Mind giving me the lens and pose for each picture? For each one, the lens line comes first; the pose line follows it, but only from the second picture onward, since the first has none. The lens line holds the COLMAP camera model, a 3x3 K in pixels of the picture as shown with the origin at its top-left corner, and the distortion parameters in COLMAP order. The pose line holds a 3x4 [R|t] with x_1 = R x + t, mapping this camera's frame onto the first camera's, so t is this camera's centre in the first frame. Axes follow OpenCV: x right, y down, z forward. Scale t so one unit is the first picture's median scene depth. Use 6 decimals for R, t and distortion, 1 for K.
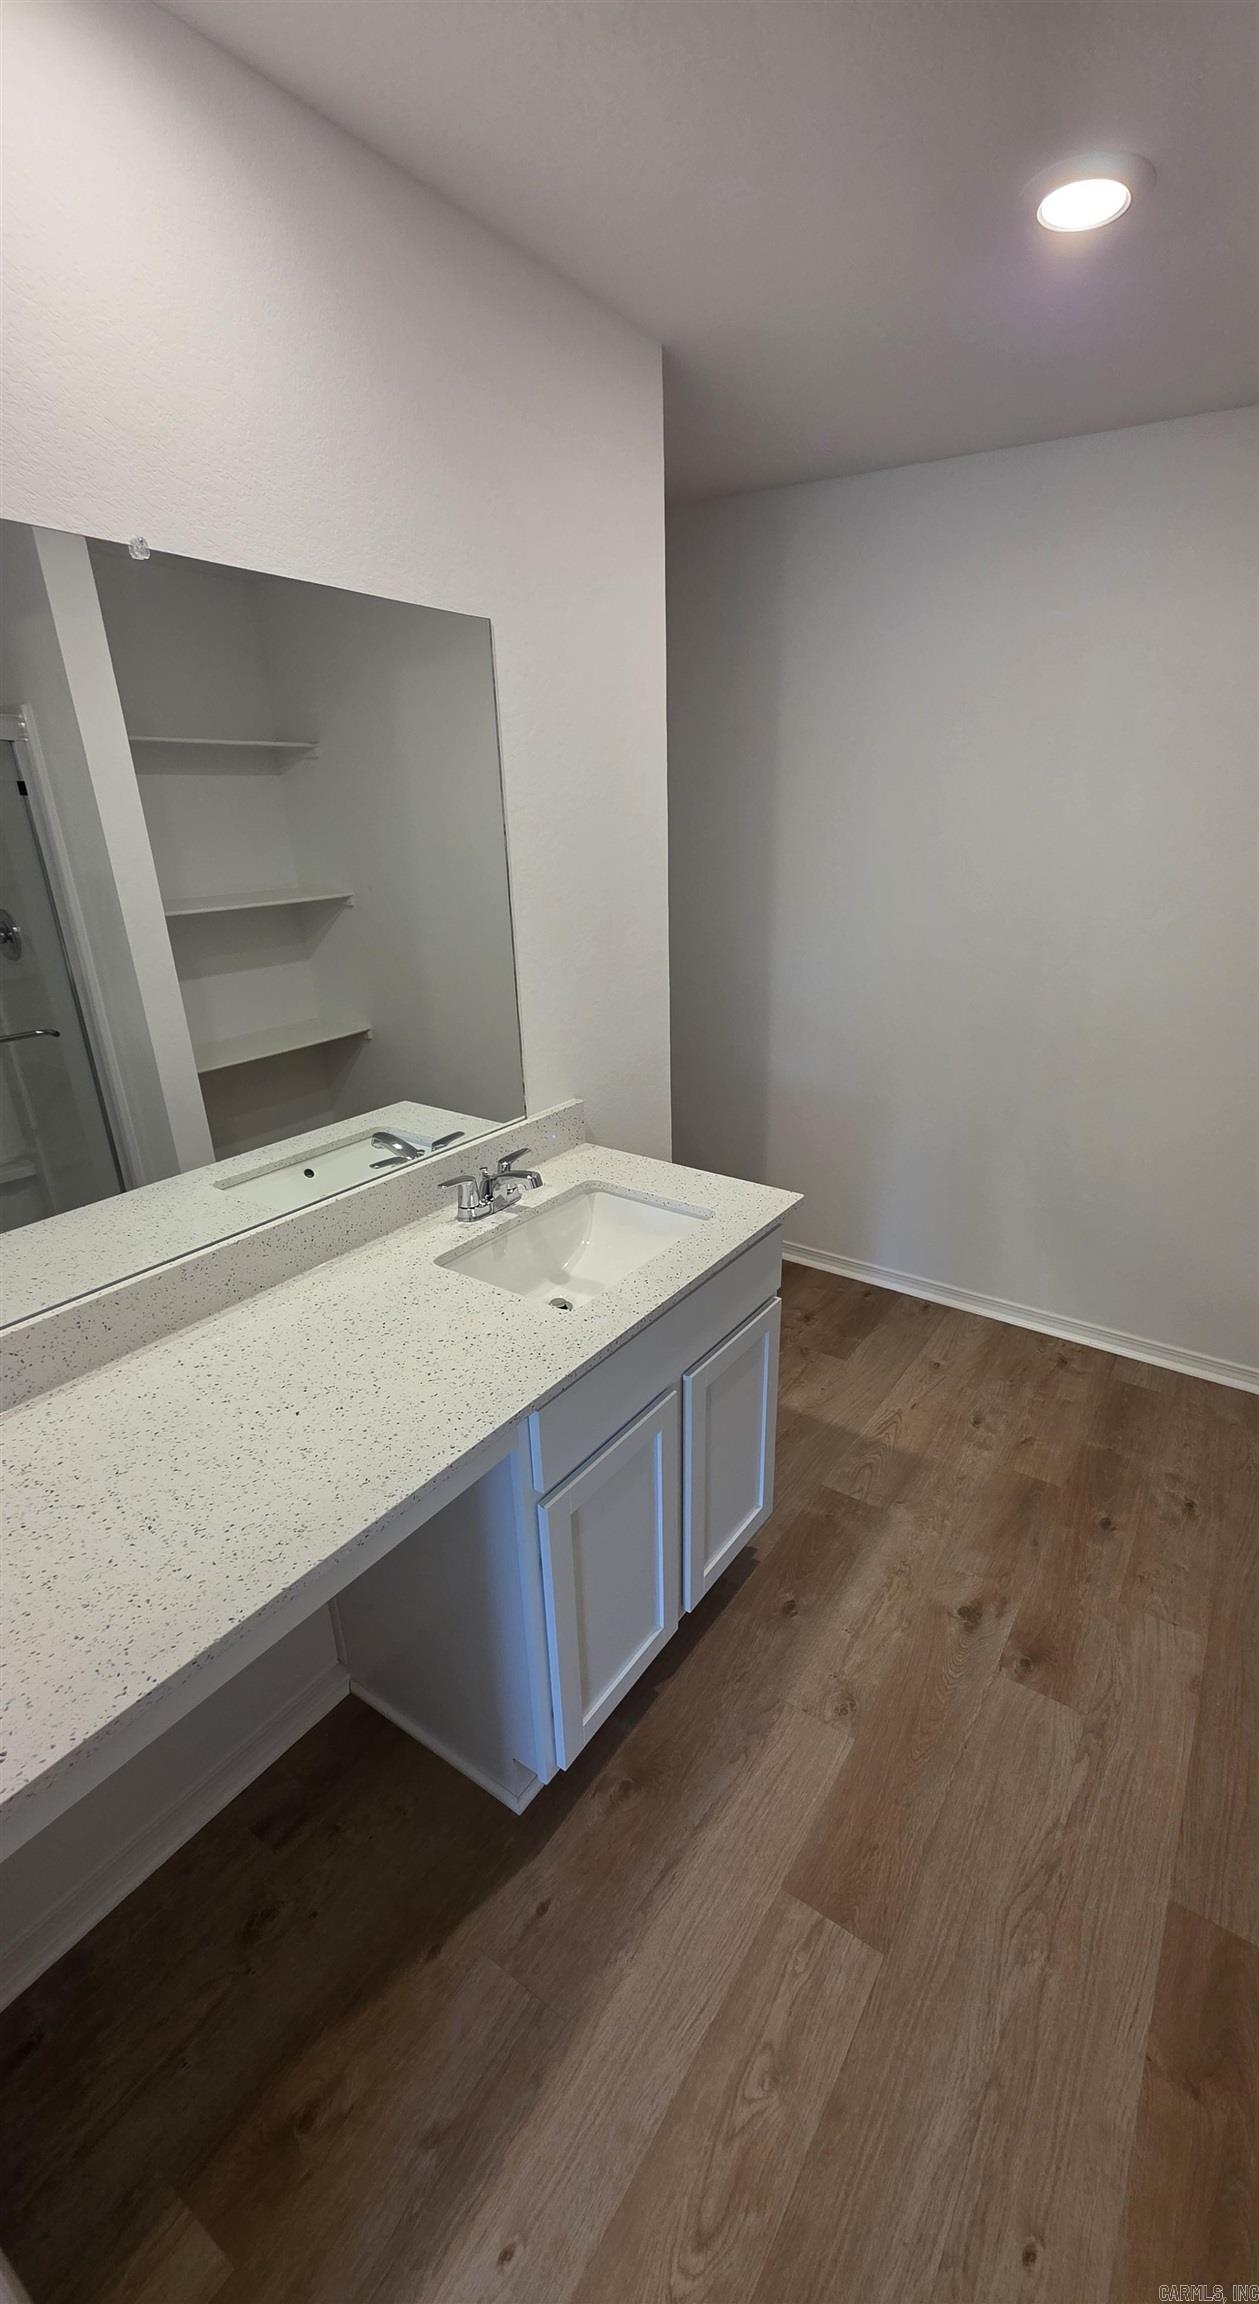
lens RADIAL K [[932.1, 0, 707.0], [0, 932.1, 1174.3], [0, 0, 1]] dist [-0.001528, 0.000015]
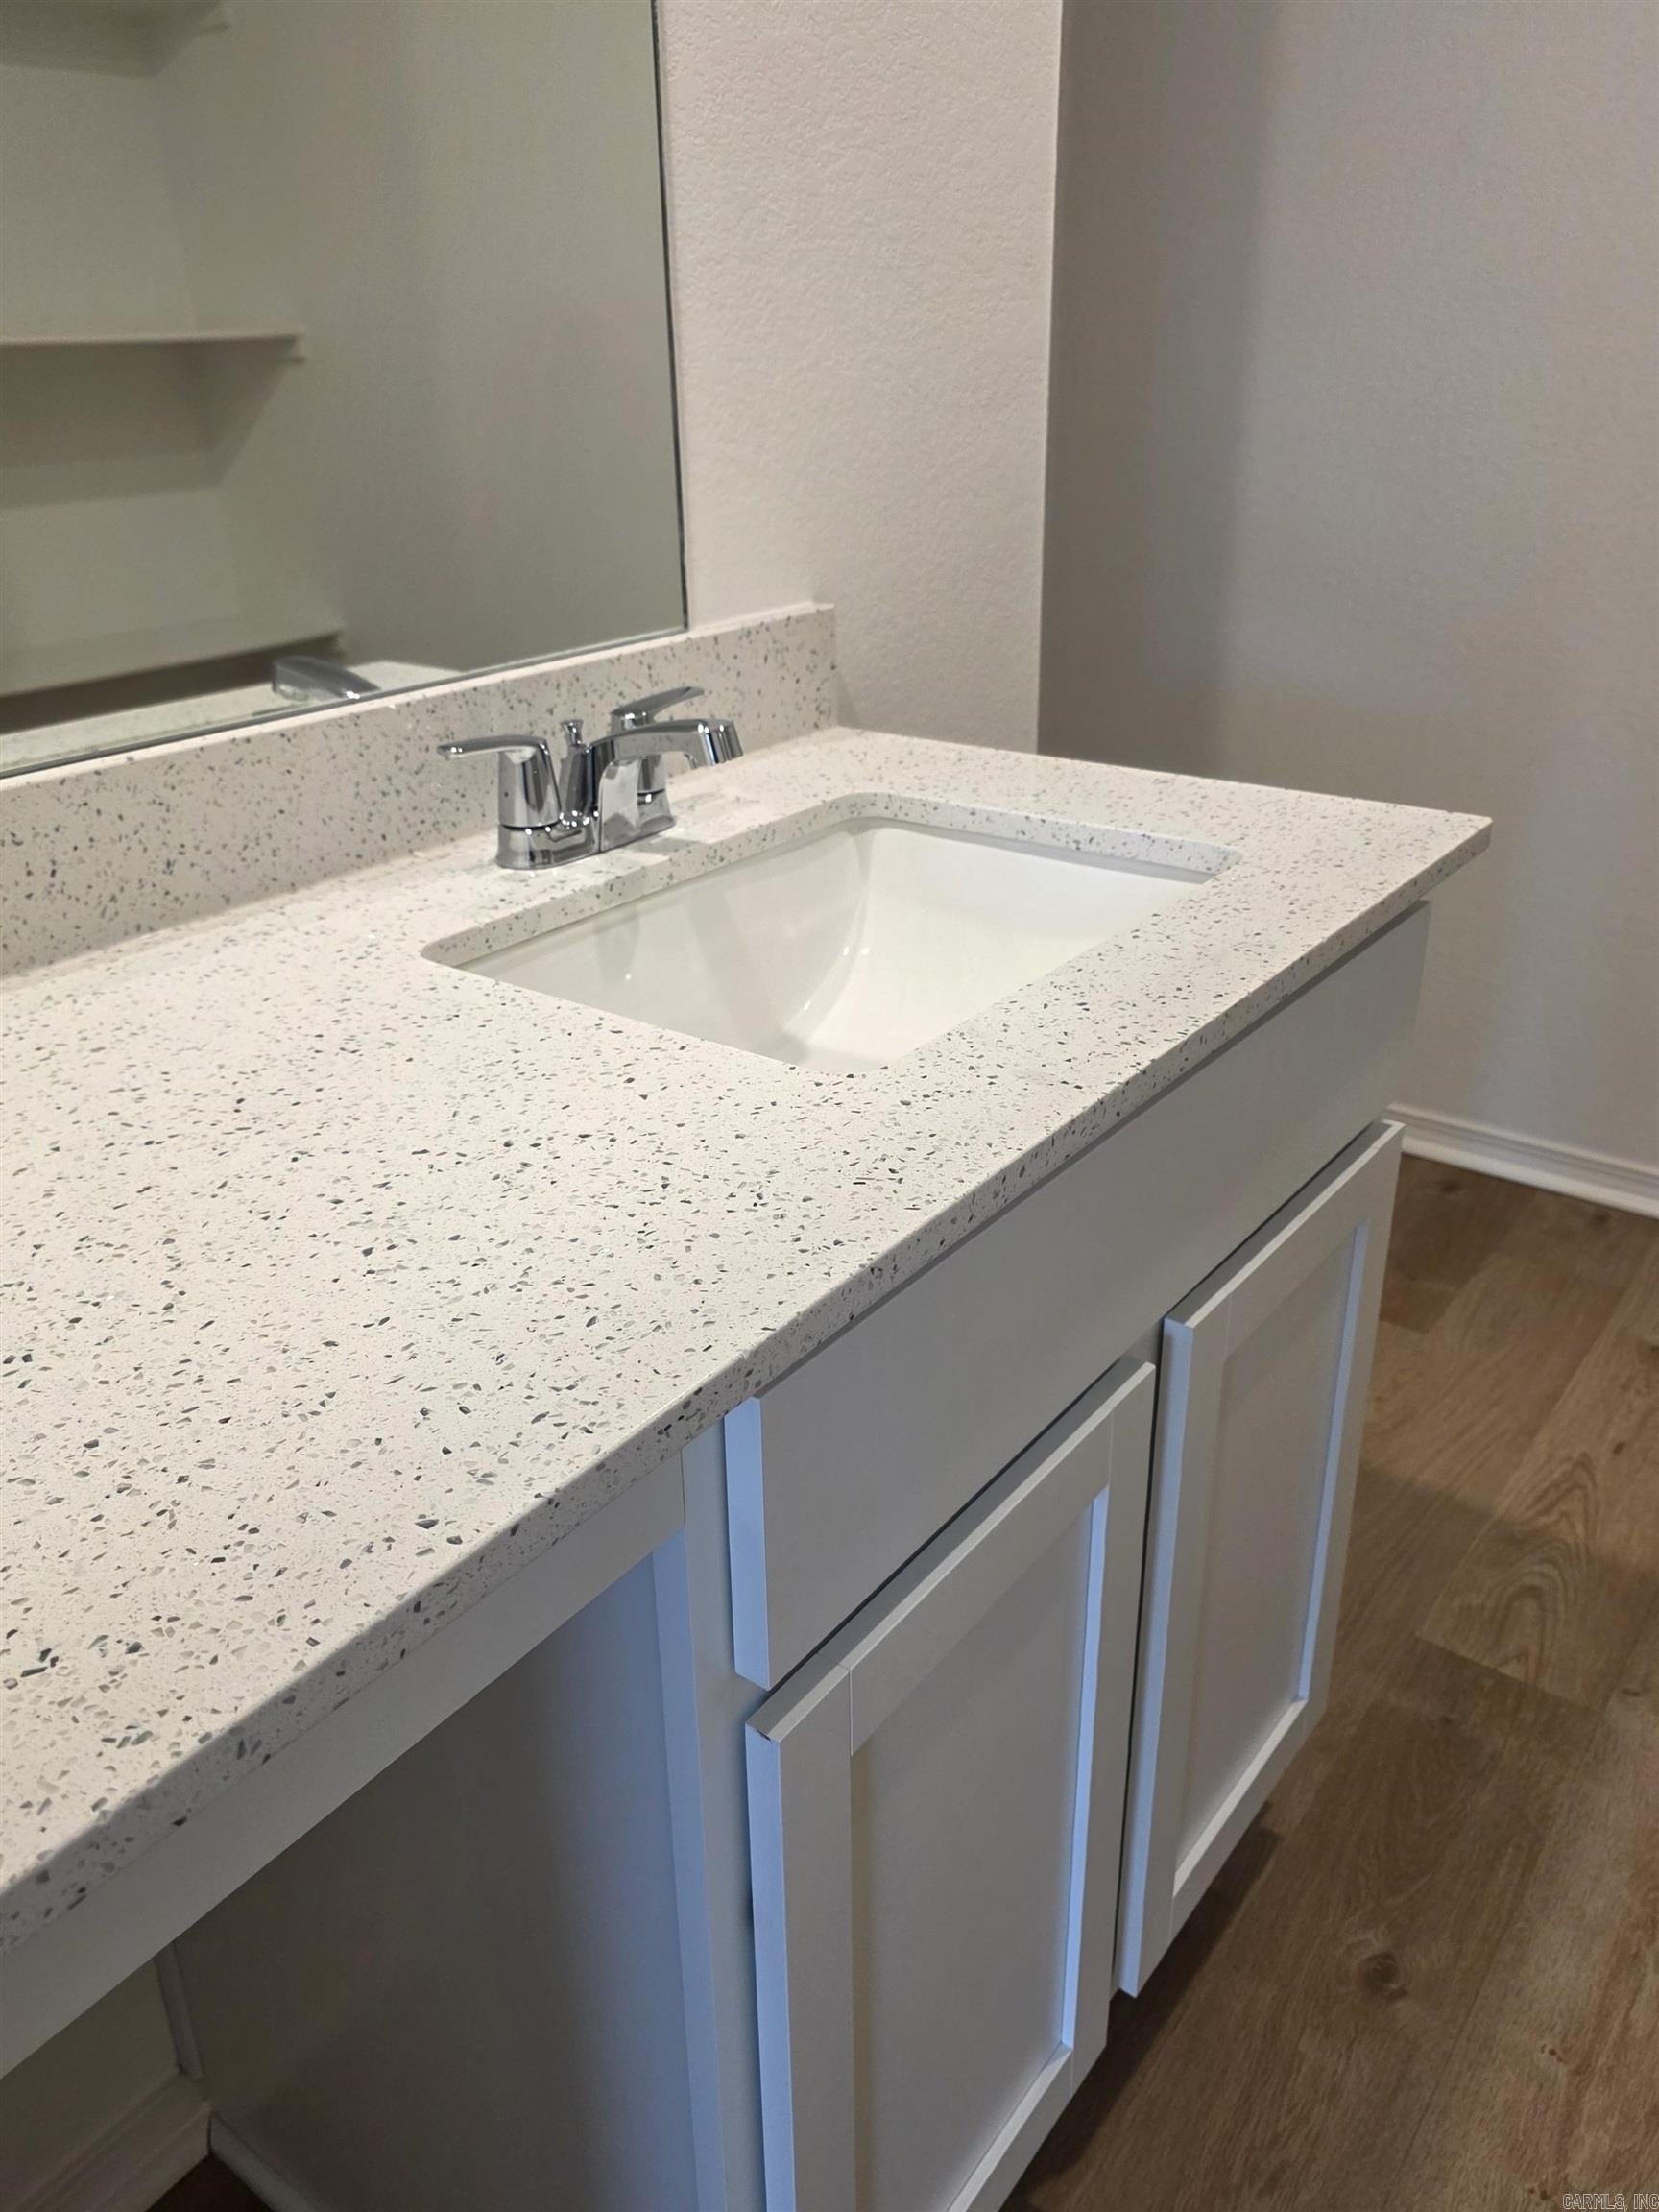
lens RADIAL K [[1678.6, 0, 831.7], [0, 1678.6, 1102.7], [0, 0, 1]] dist [0.034532, -0.016982]
pose [[0.996233, 0.016170, -0.085197, -0.087392], [-0.012271, 0.998862, 0.046093, 0.106235], [0.085845, -0.044874, 0.995297, 0.377651]]
